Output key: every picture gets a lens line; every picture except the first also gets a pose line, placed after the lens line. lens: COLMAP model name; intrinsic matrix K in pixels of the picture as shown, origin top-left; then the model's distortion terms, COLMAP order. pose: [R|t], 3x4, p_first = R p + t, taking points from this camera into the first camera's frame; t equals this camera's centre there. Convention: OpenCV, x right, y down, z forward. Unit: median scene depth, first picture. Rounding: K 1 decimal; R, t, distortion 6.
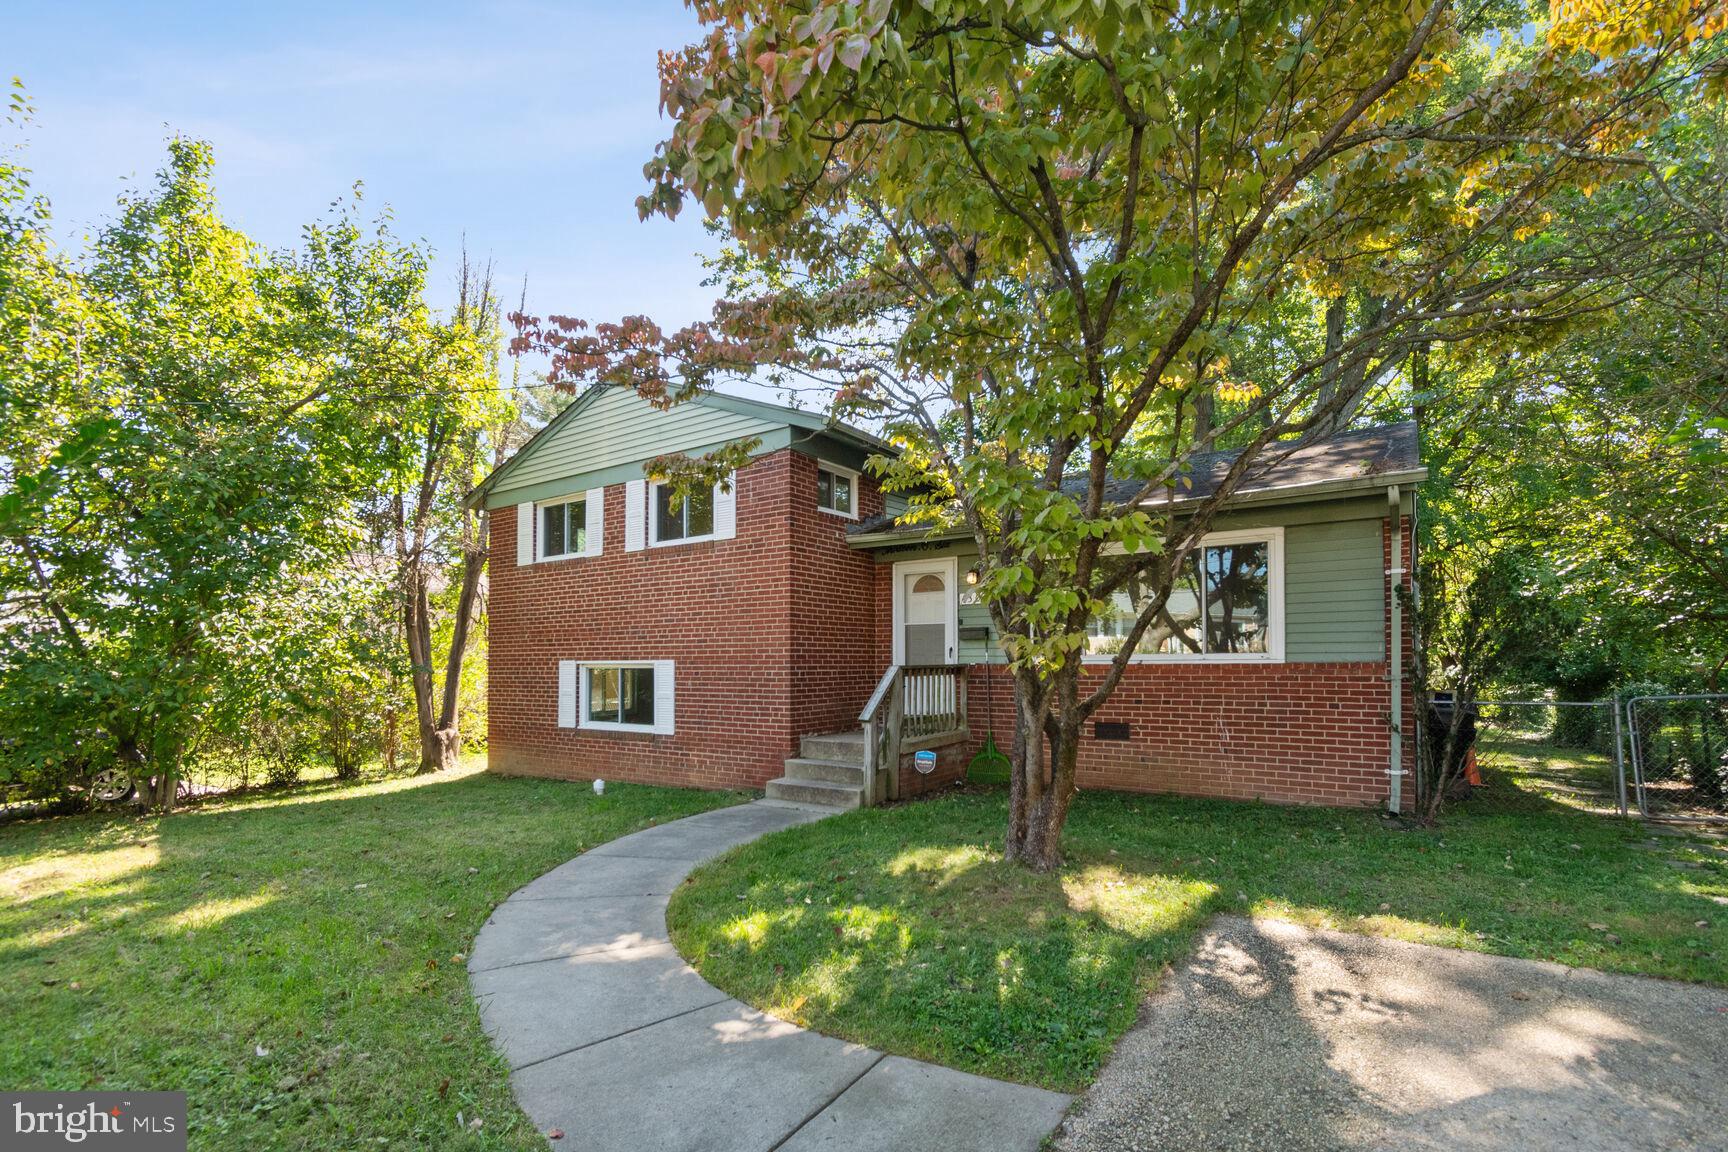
lens RADIAL K [[813.1, 0, 866.8], [0, 813.1, 600.7], [0, 0, 1]] dist [0.001308, 0.000130]
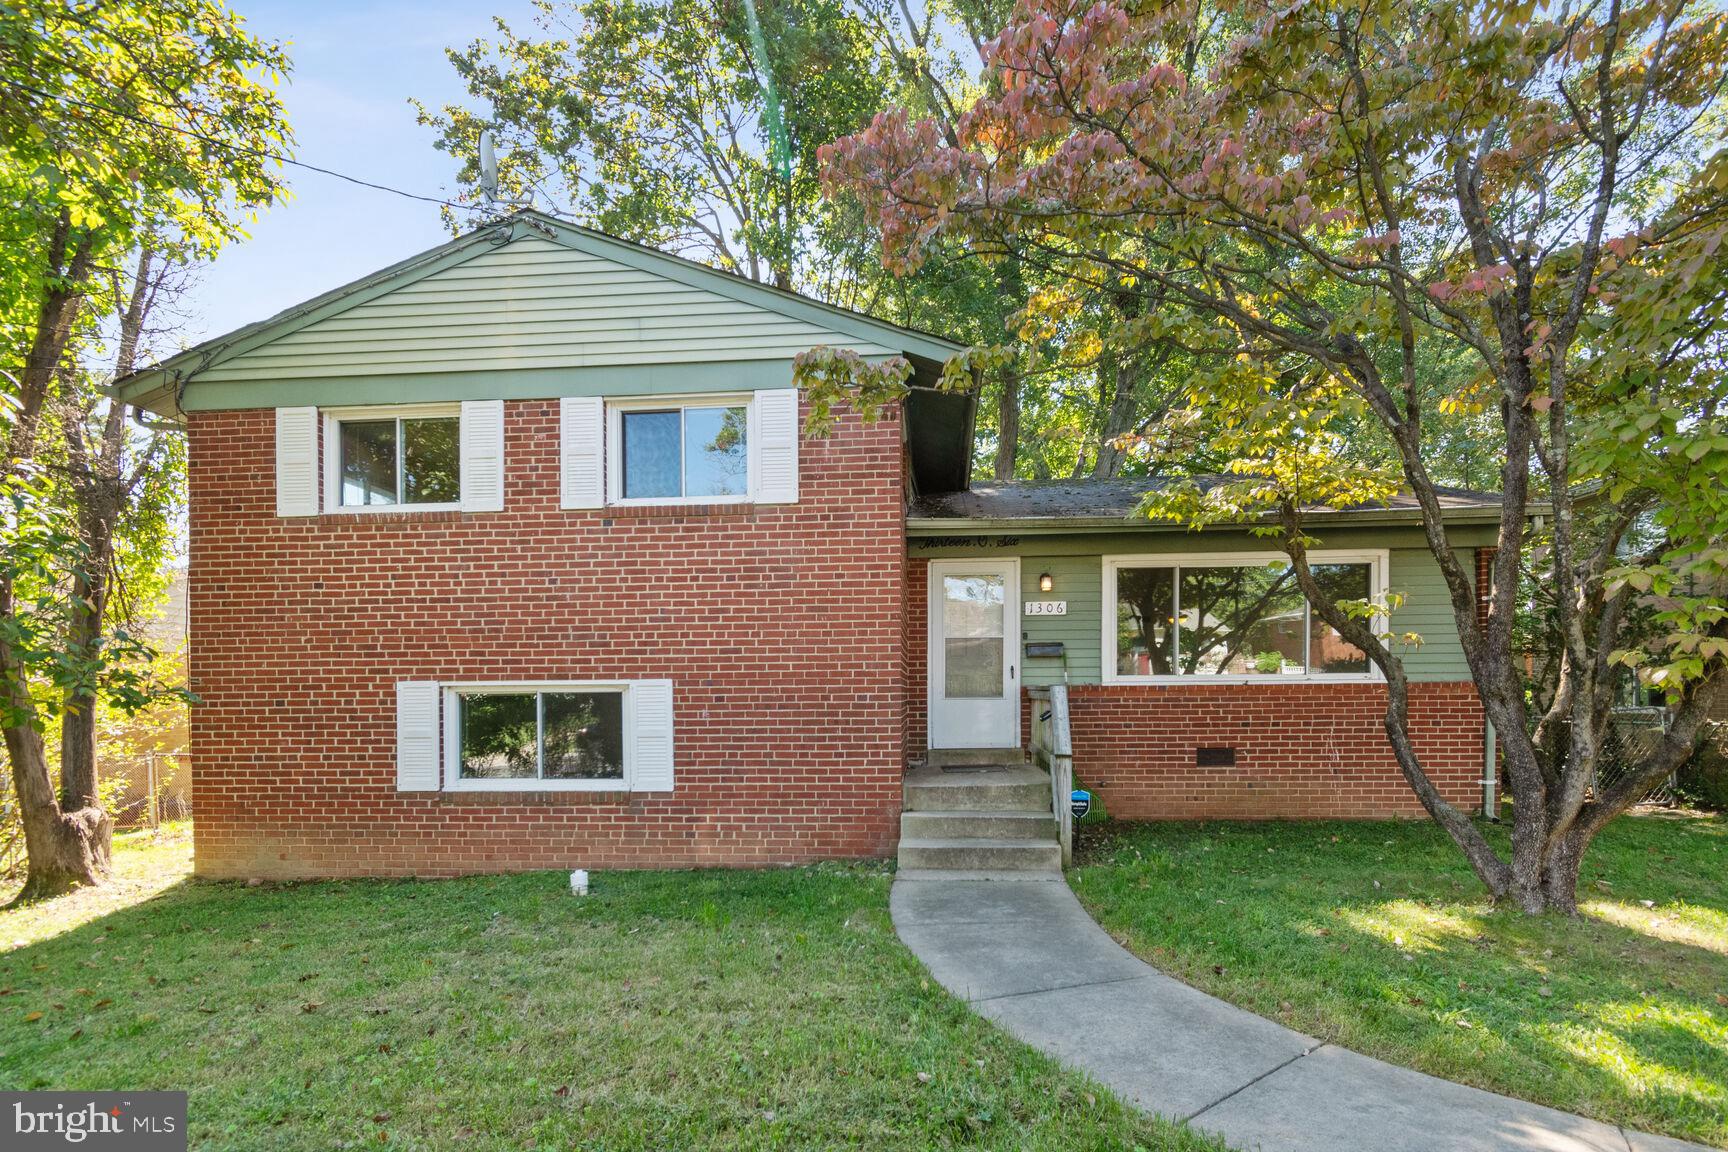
lens RADIAL K [[830.6, 0, 863.9], [0, 830.6, 670.5], [0, 0, 1]] dist [-0.000517, -0.000067]
pose [[0.857640, 0.011894, 0.514113, -0.481468], [-0.035572, 0.998710, 0.036235, 0.038174], [-0.513019, -0.049364, 0.856957, 0.362954]]
